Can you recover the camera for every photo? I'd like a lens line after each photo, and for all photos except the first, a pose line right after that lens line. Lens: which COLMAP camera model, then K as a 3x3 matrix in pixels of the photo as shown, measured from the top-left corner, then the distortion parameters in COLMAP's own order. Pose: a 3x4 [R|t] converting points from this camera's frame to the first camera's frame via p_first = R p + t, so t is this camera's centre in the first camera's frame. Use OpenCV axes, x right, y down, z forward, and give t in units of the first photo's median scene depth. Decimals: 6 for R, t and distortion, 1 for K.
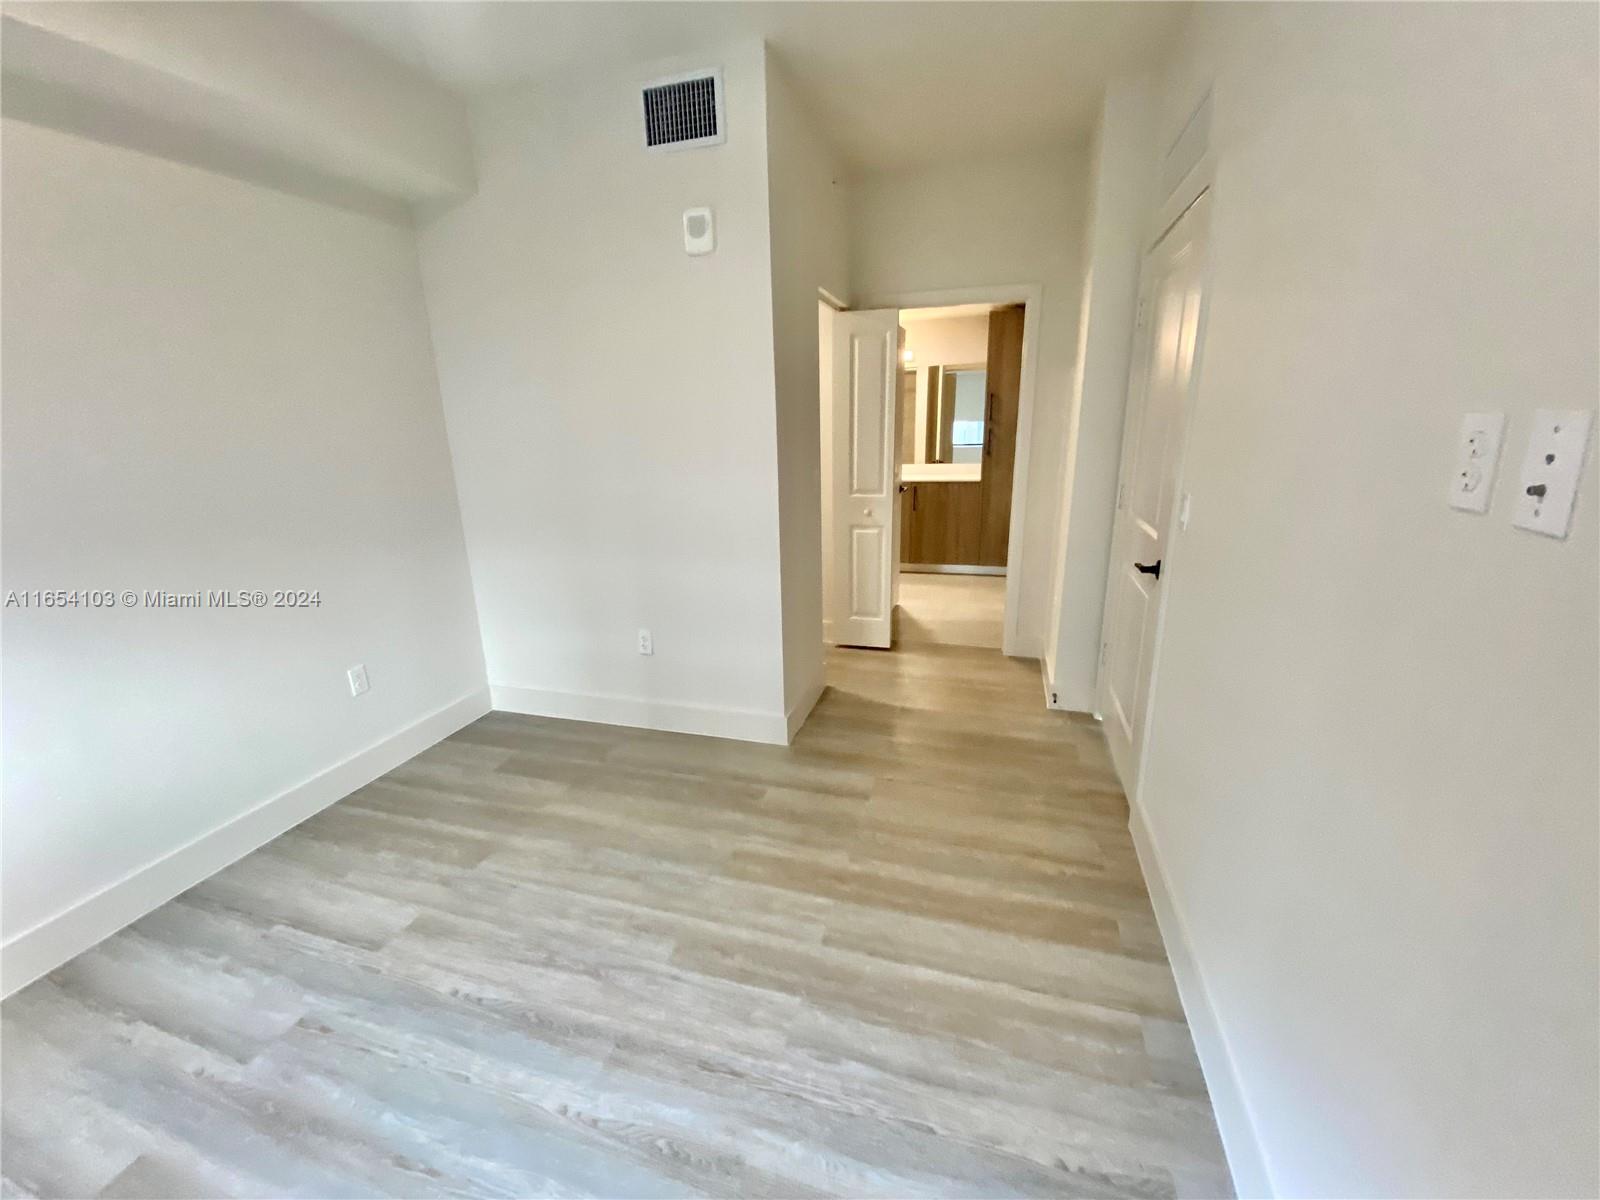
lens RADIAL K [[654.8, 0, 799.6], [0, 654.8, 591.4], [0, 0, 1]] dist [0.001817, -0.010141]
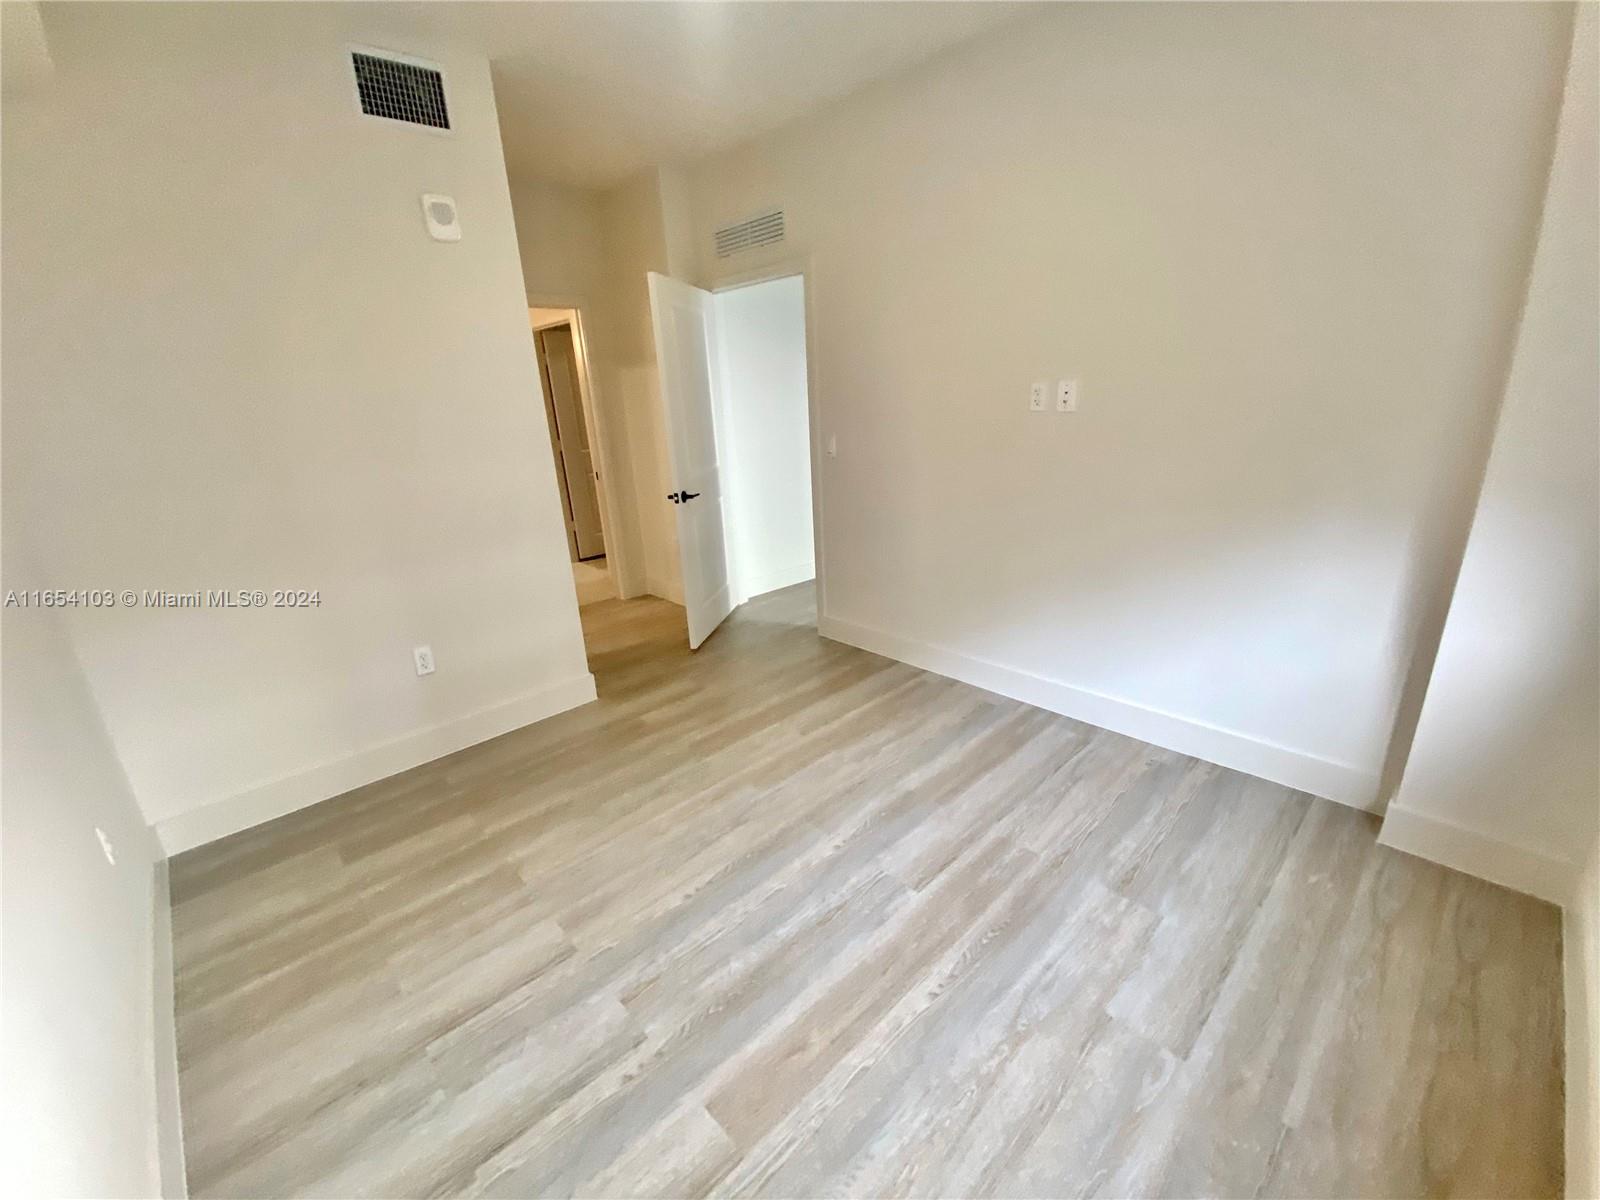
lens RADIAL K [[644.2, 0, 800.0], [0, 644.2, 600.0], [0, 0, 1]] dist [0.027971, -0.028832]
pose [[0.482642, -0.255300, 0.837782, -0.985132], [0.259494, 0.955305, 0.141619, 0.007536], [-0.836492, 0.149048, 0.527319, 0.125604]]
